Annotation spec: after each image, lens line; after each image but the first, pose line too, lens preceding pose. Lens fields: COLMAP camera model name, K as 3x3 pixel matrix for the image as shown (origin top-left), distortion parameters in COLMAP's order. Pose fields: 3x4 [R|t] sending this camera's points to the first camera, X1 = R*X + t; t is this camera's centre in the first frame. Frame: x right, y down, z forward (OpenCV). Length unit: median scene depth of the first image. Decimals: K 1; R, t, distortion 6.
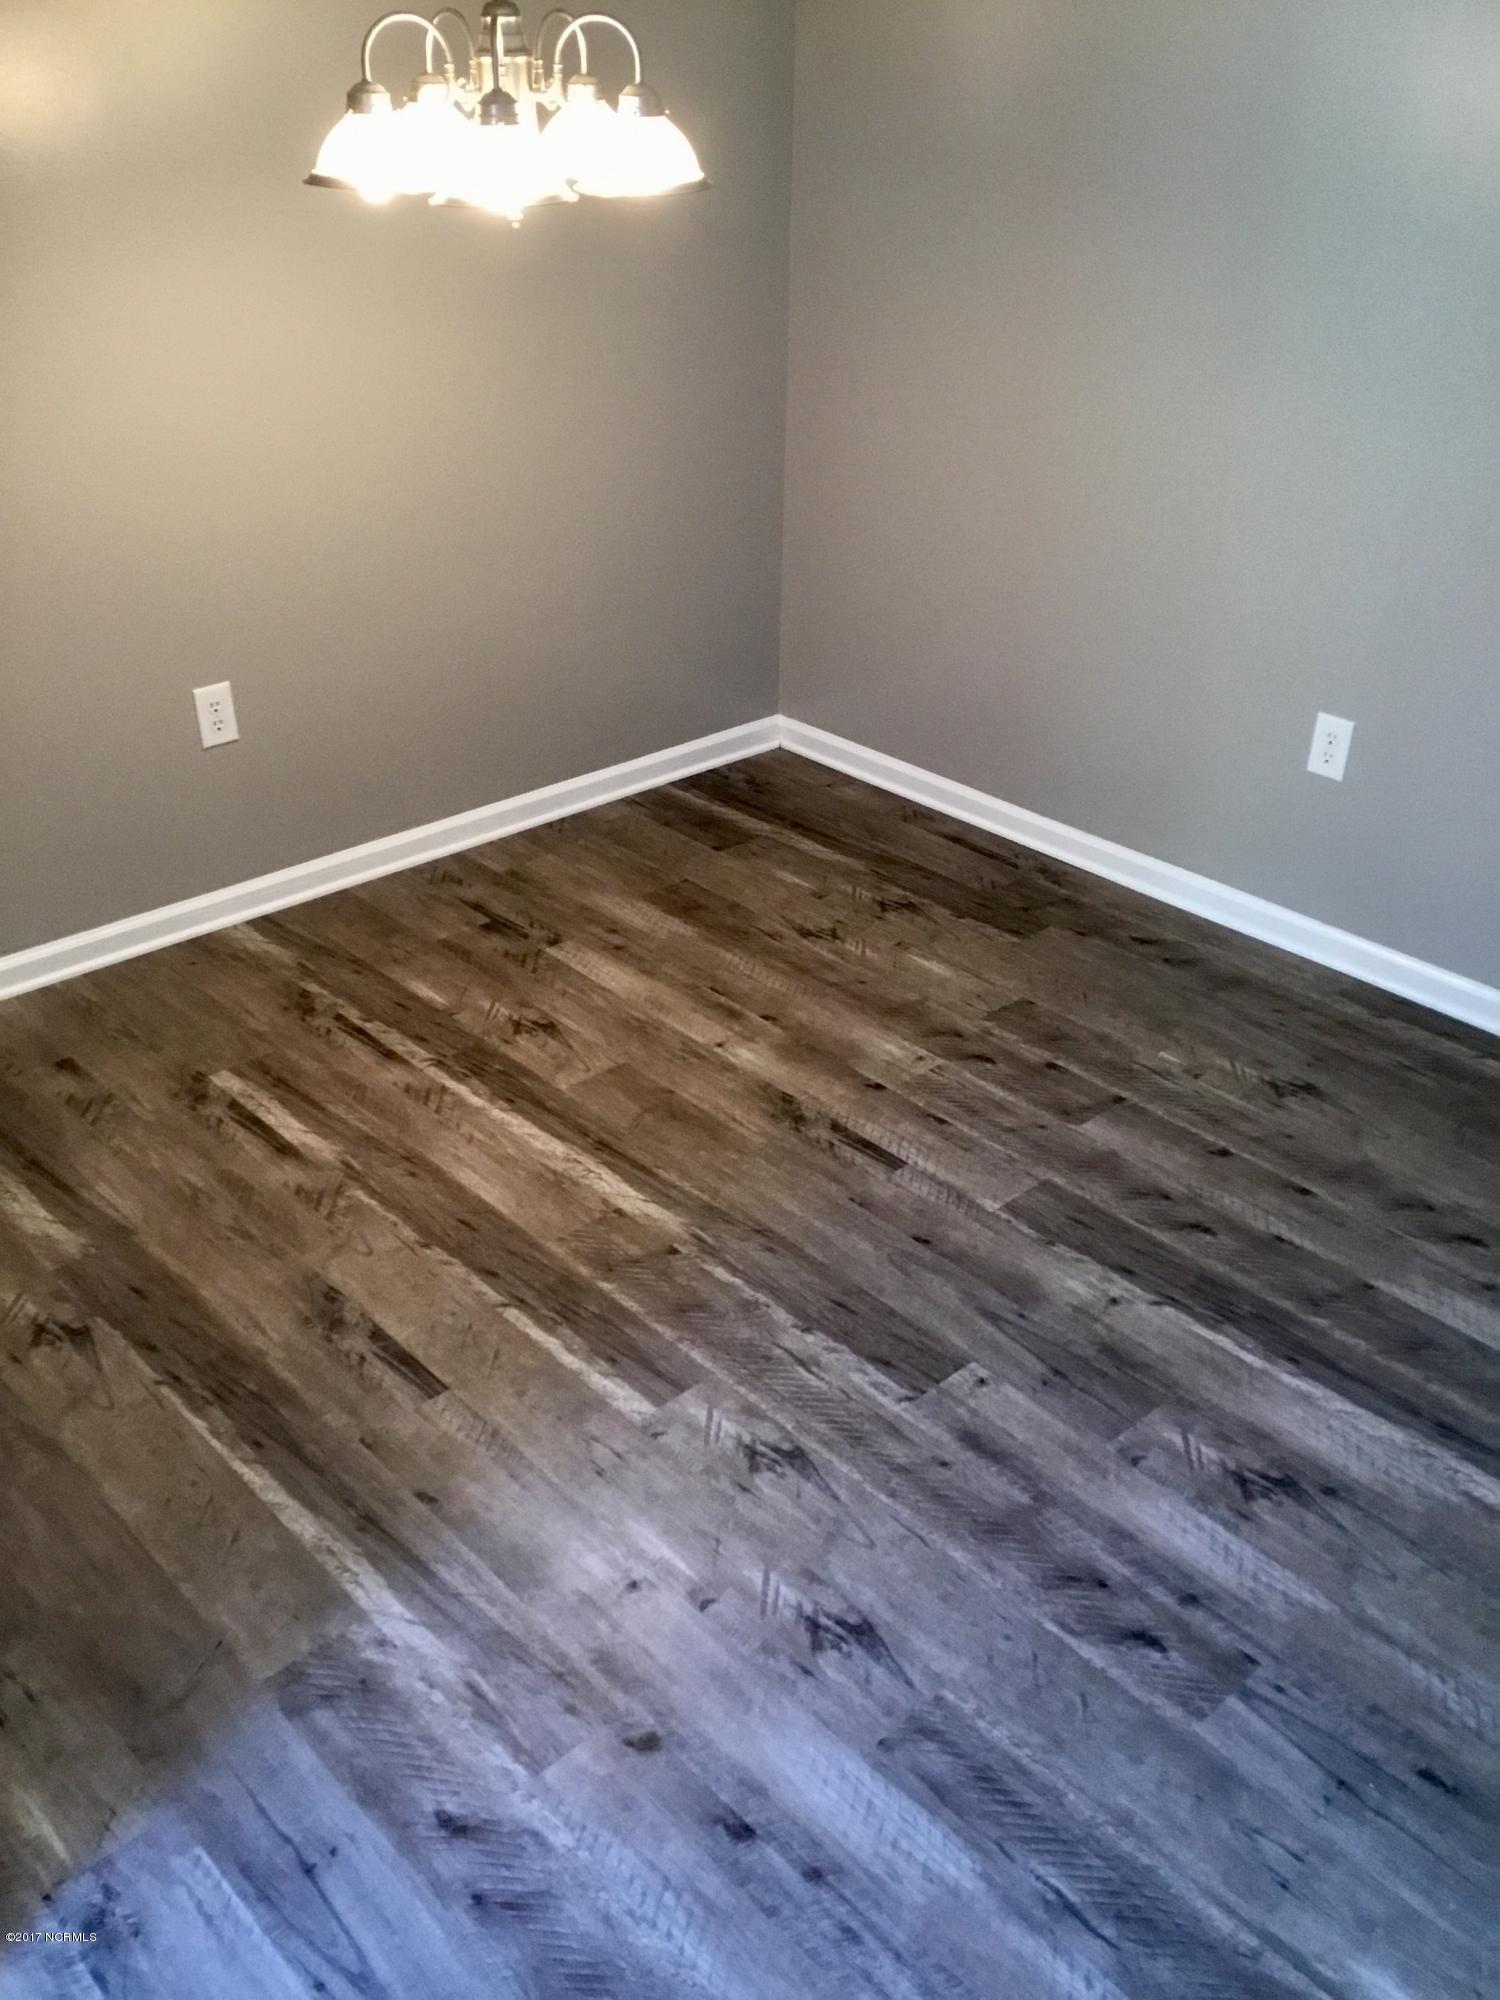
lens RADIAL K [[1776.6, 0, 742.1], [0, 1776.6, 1001.7], [0, 0, 1]] dist [0.101293, -0.129171]
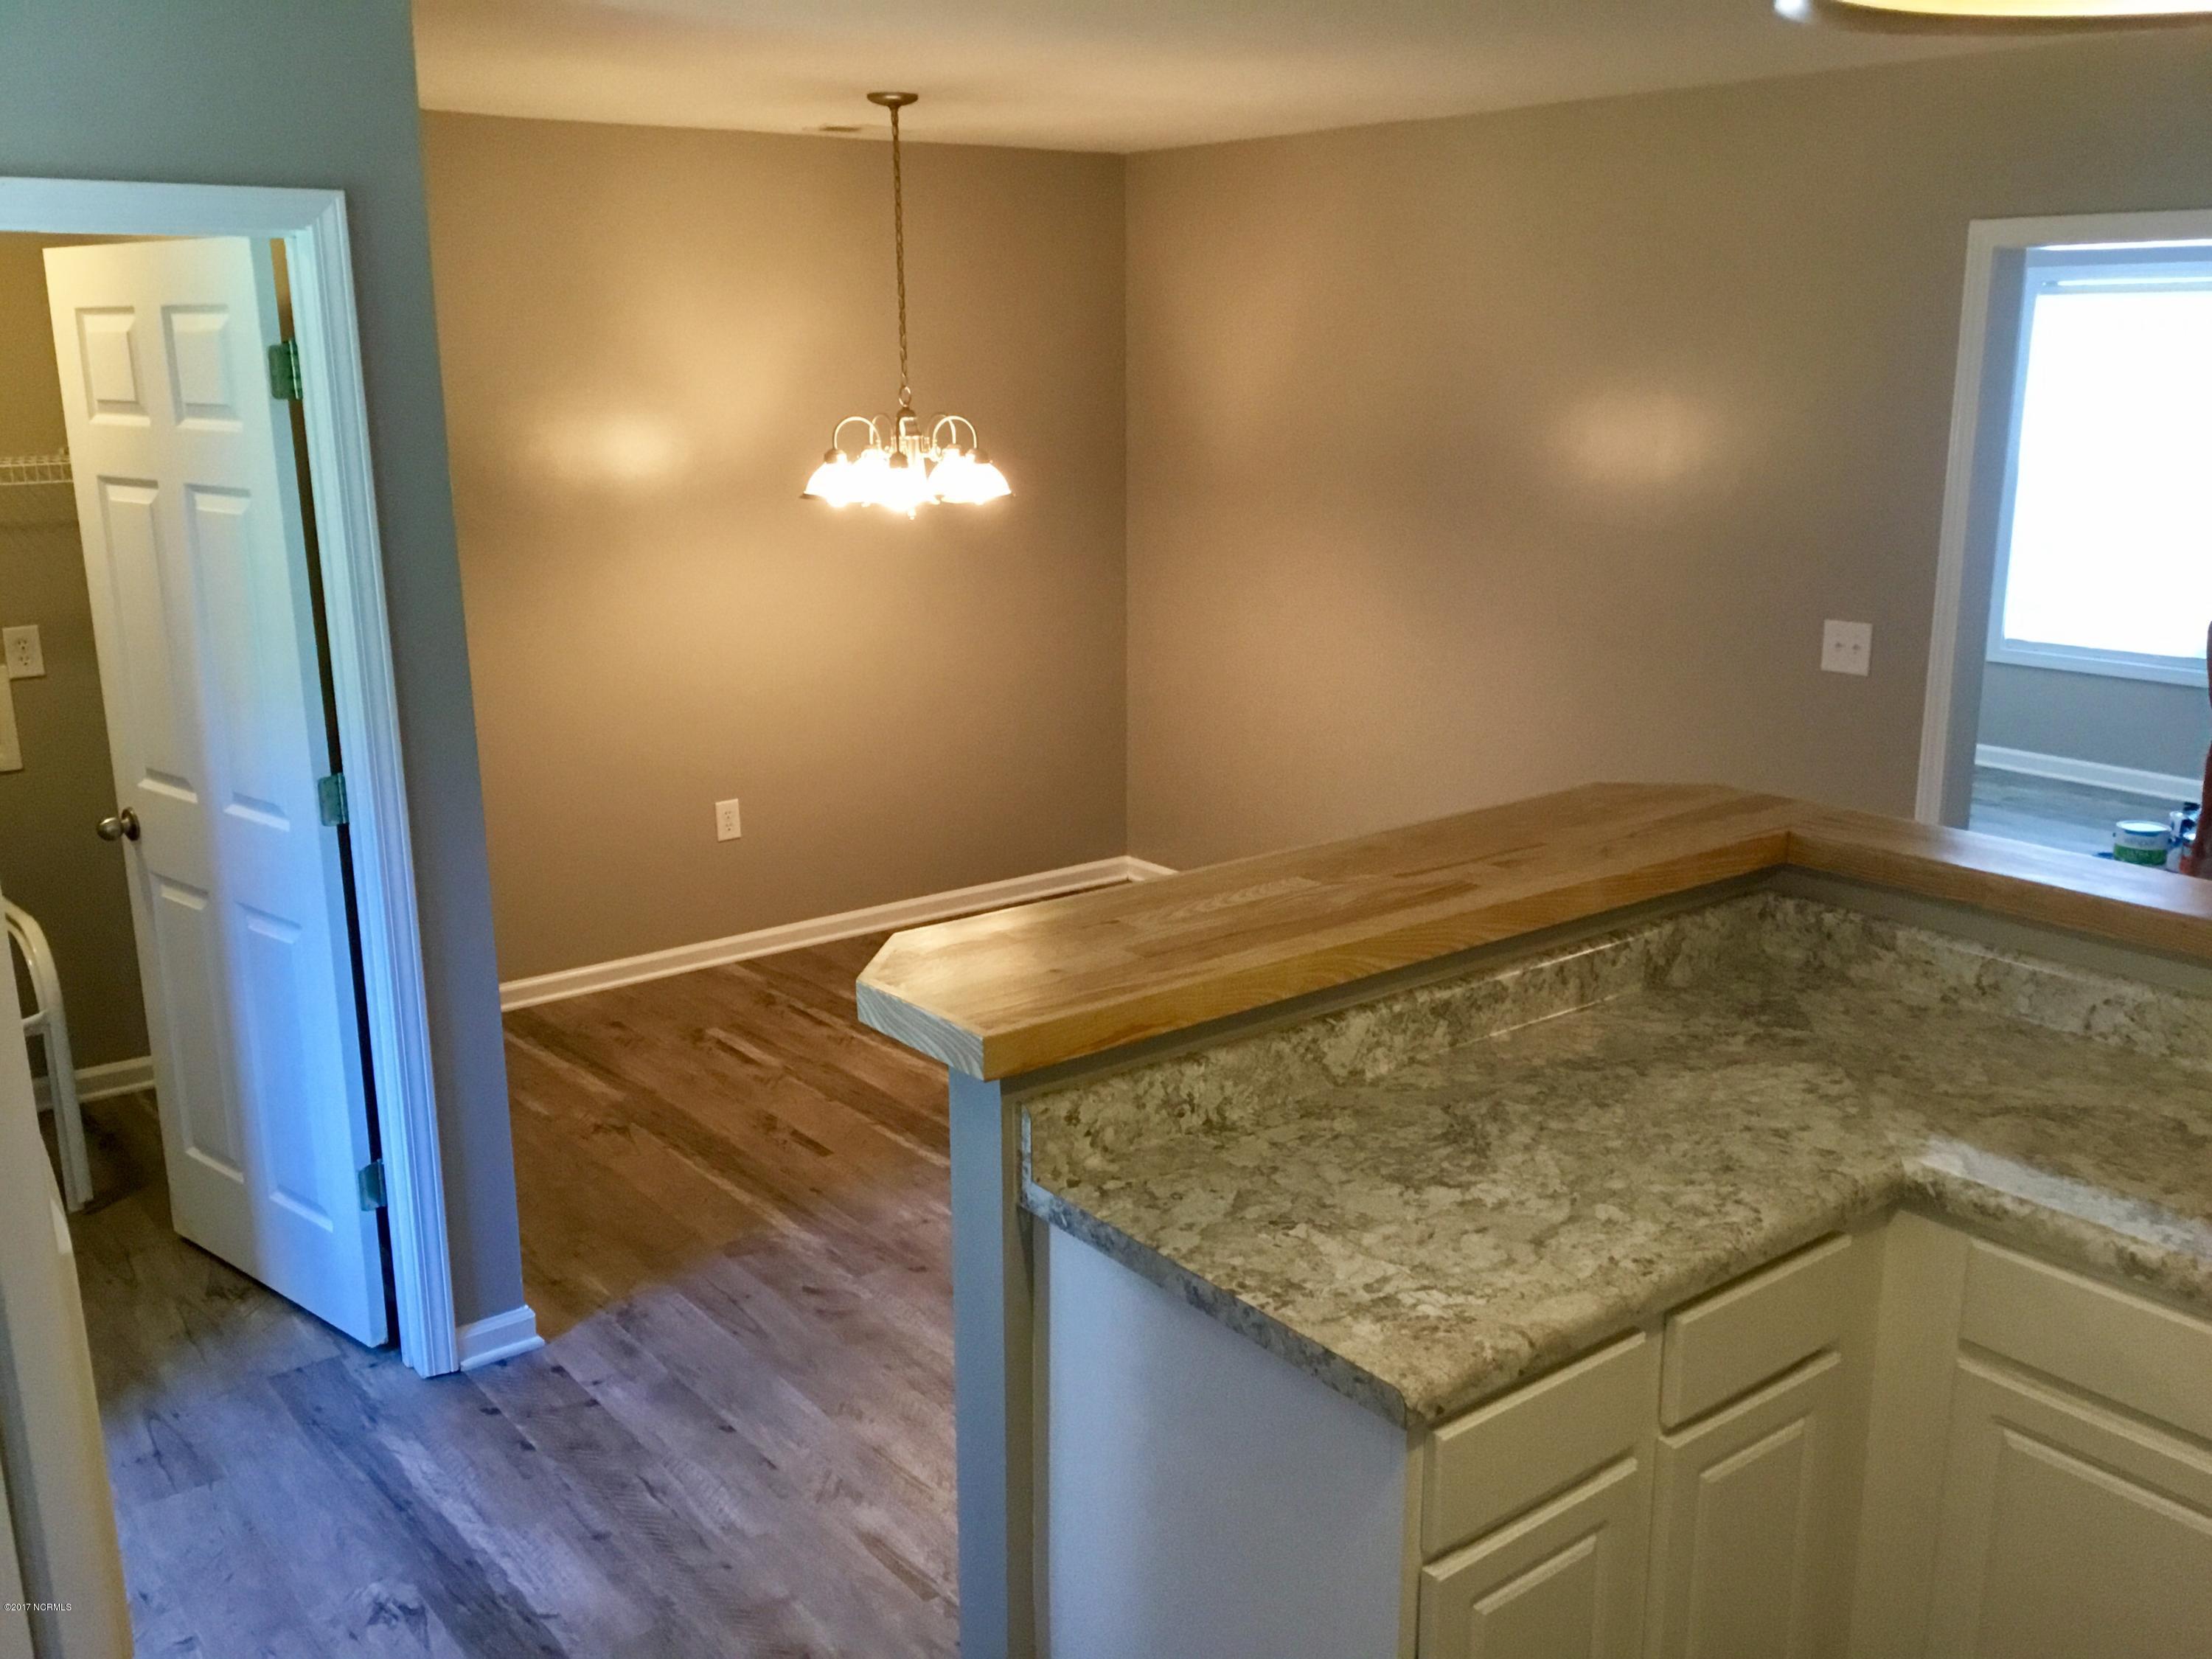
lens RADIAL K [[1964.9, 0, 1101.1], [0, 1964.9, 842.0], [0, 0, 1]] dist [0.101293, -0.129171]
pose [[0.995939, 0.003408, -0.089970, 0.211384], [-0.027204, 0.963970, -0.264618, 0.352599], [0.085827, 0.265991, 0.960147, -0.702082]]
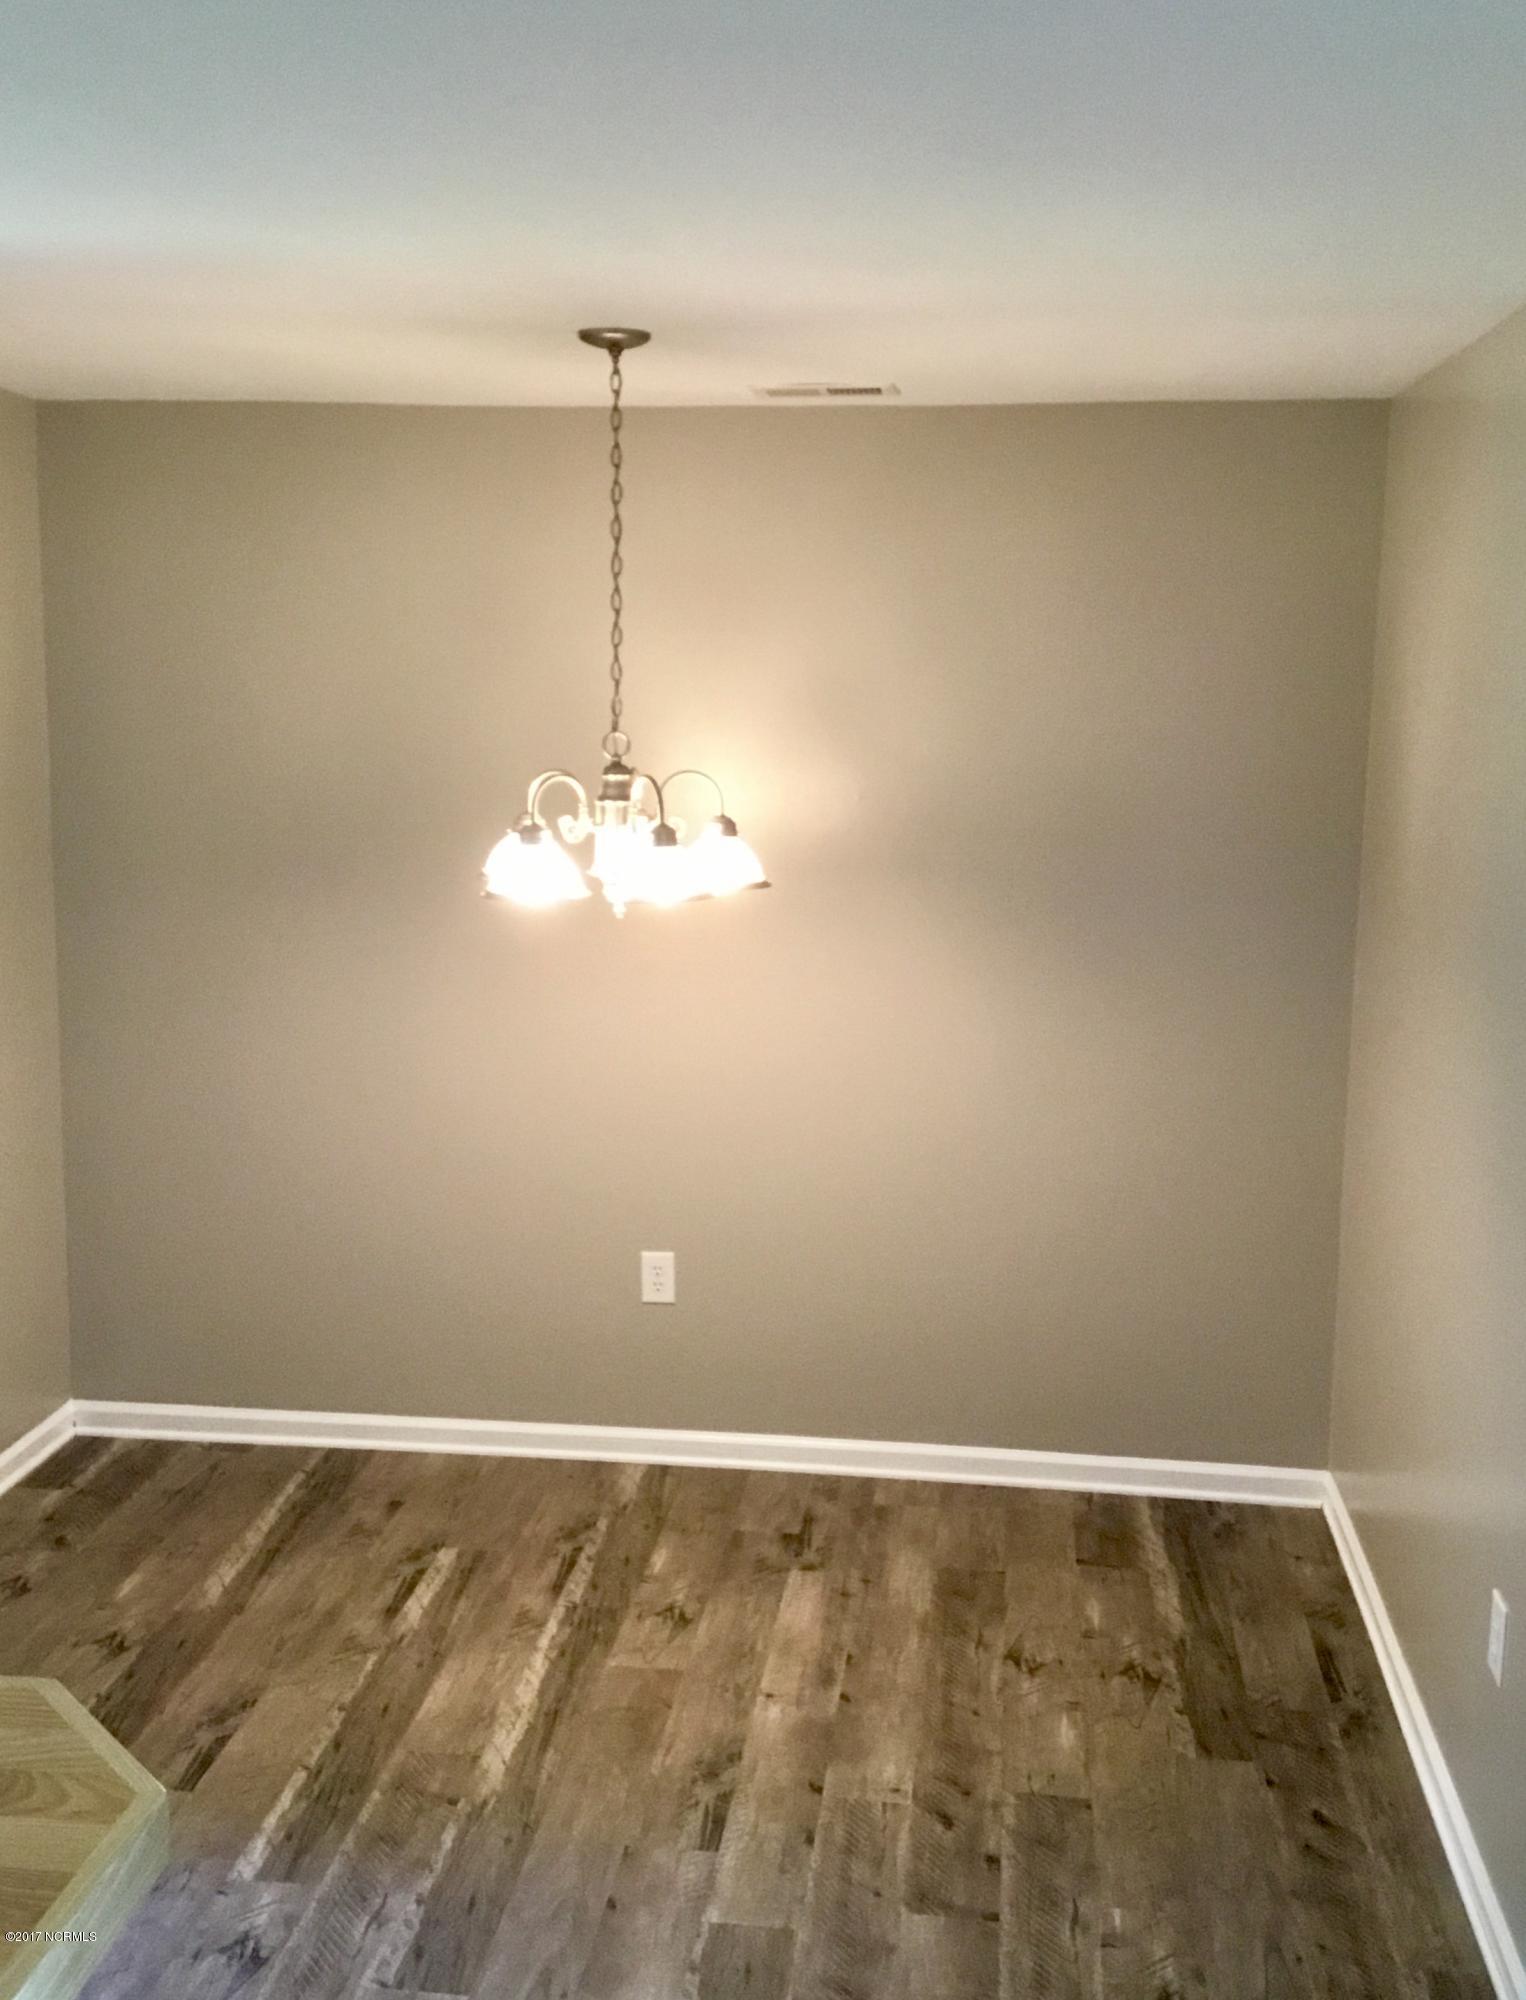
lens RADIAL K [[2107.5, 0, 813.6], [0, 2107.5, 947.4], [0, 0, 1]] dist [0.031746, 0.000000]
pose [[0.657990, 0.108063, -0.745232, 0.920092], [-0.380688, 0.901606, -0.205384, -0.130403], [0.649712, 0.418842, 0.634386, 0.122137]]
